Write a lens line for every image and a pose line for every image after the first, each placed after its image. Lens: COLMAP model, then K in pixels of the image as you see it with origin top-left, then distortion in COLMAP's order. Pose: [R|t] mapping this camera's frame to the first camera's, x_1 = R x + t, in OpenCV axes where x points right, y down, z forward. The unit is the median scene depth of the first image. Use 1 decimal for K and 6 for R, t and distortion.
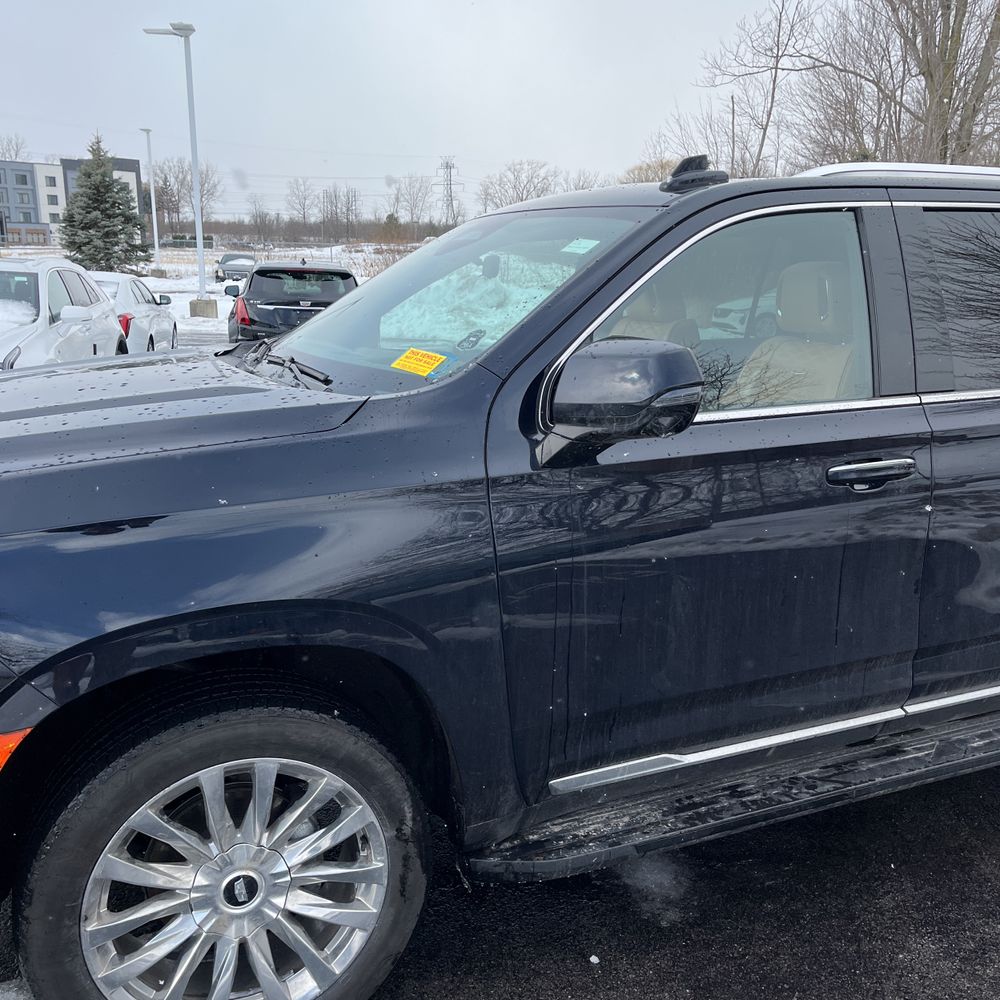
lens RADIAL K [[1001.8, 0, 505.9], [0, 1001.8, 495.4], [0, 0, 1]] dist [0.035495, 0.000000]
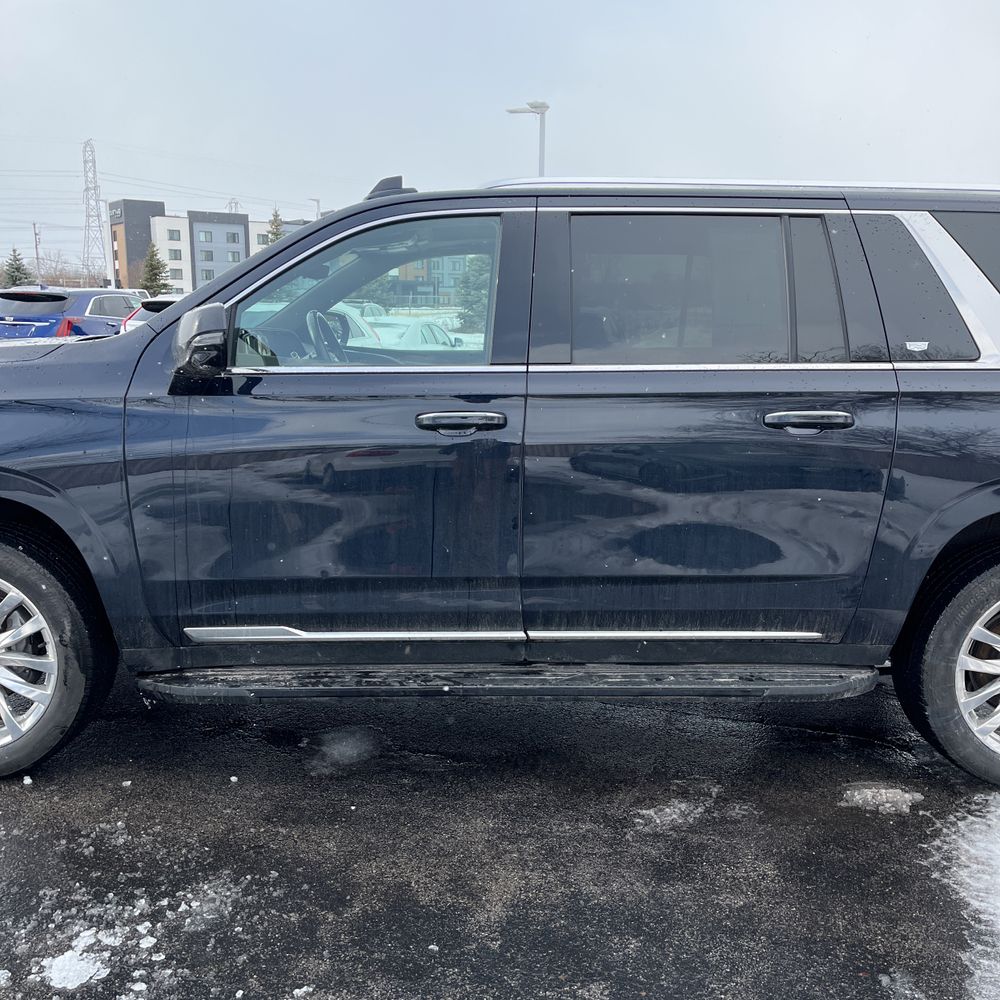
lens RADIAL K [[1001.8, 0, 498.2], [0, 1001.8, 499.1], [0, 0, 1]] dist [0.035495, 0.000000]
pose [[0.924226, 0.068440, -0.375662, 0.878357], [-0.088065, 0.995489, -0.035300, 0.111037], [0.371551, 0.065708, 0.926084, -0.117596]]
